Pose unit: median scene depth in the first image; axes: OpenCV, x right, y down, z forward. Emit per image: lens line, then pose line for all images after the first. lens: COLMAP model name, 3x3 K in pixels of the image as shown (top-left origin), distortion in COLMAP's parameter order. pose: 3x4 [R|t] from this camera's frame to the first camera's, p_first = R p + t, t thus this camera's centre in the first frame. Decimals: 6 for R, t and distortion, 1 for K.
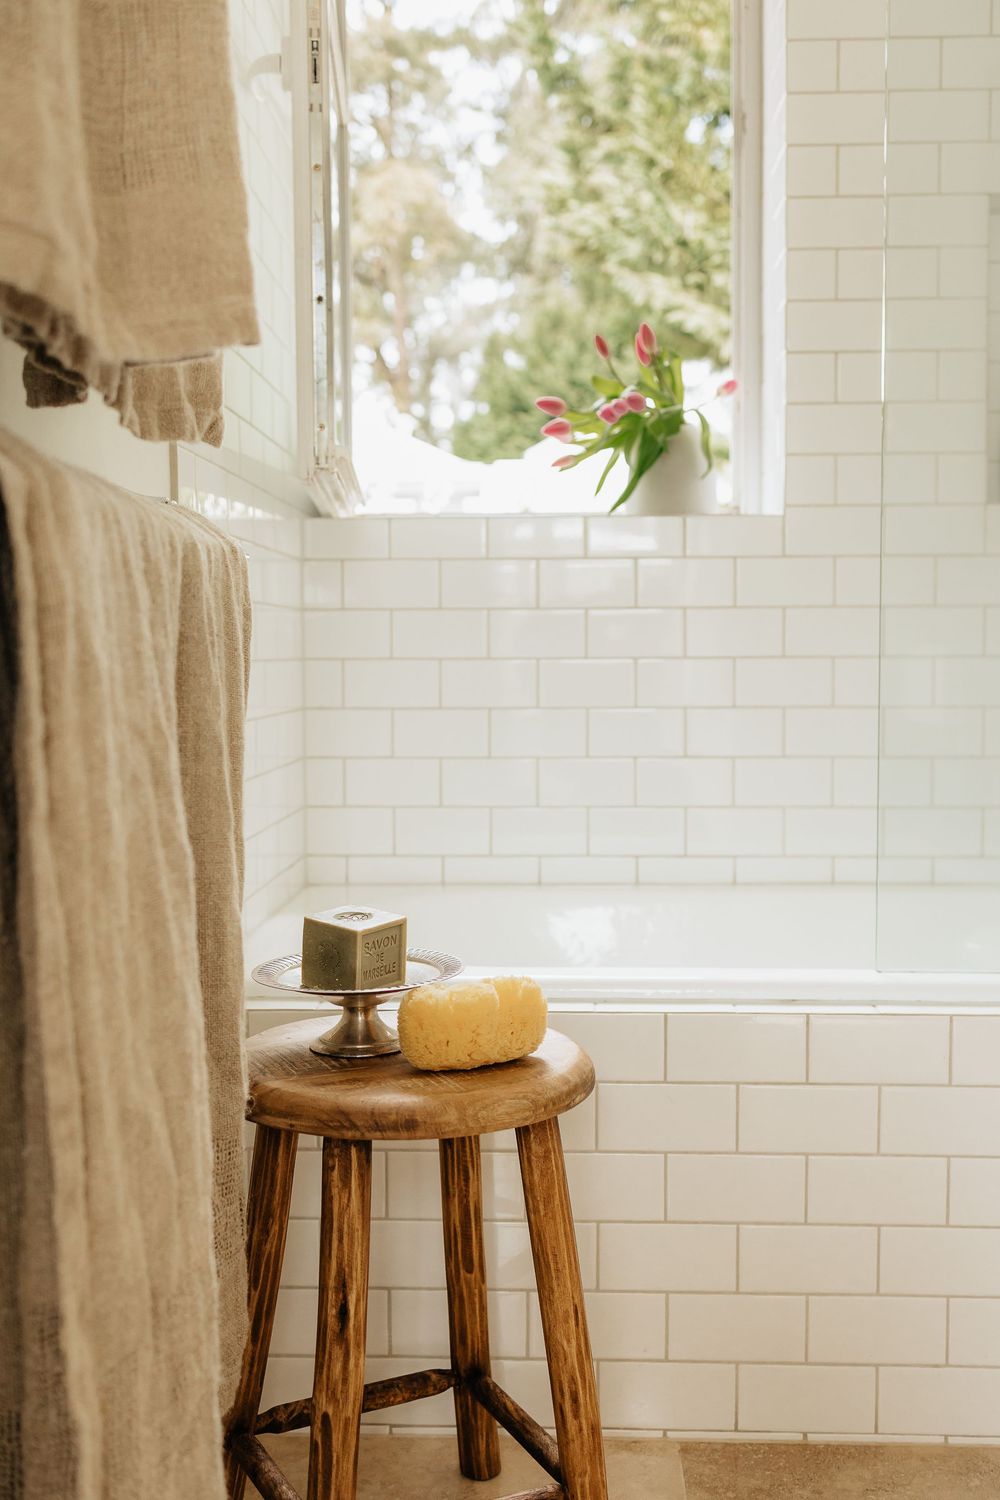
lens RADIAL K [[1104.3, 0, 500.0], [0, 1104.3, 750.0], [0, 0, 1]] dist [0.003612, 0.001650]
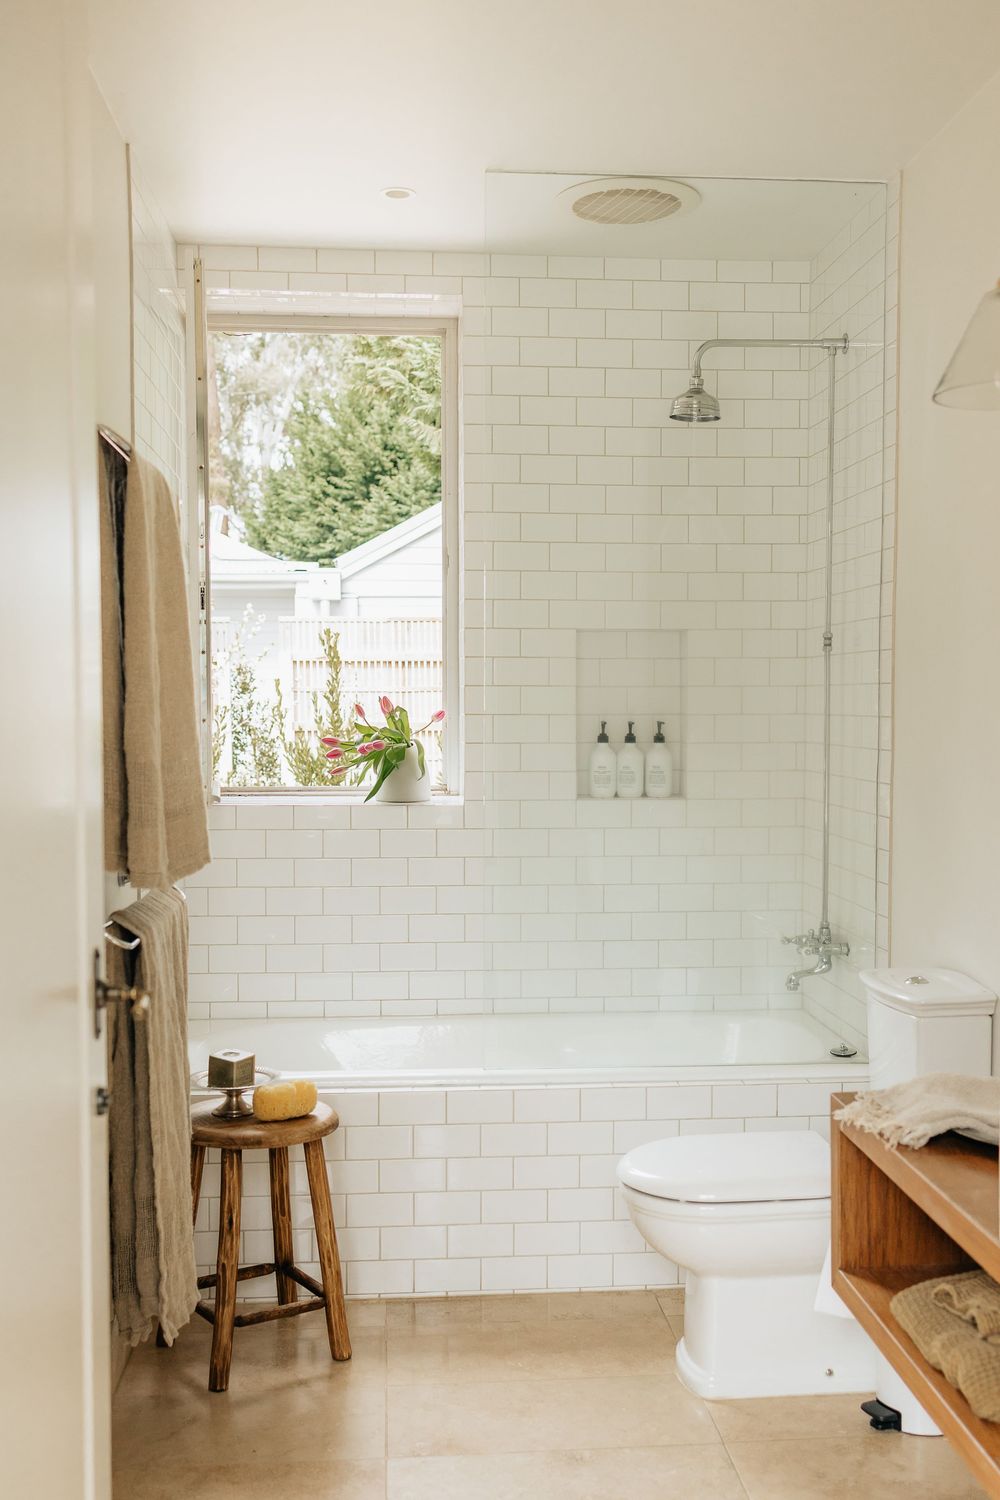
lens RADIAL K [[1515.9, 0, 500.0], [0, 1515.9, 750.0], [0, 0, 1]] dist [0.009316, 0.011566]
pose [[0.993269, -0.000872, 0.115823, 0.053442], [-0.001637, 0.999766, 0.021566, -0.536742], [-0.115815, -0.021610, 0.993036, -2.118356]]
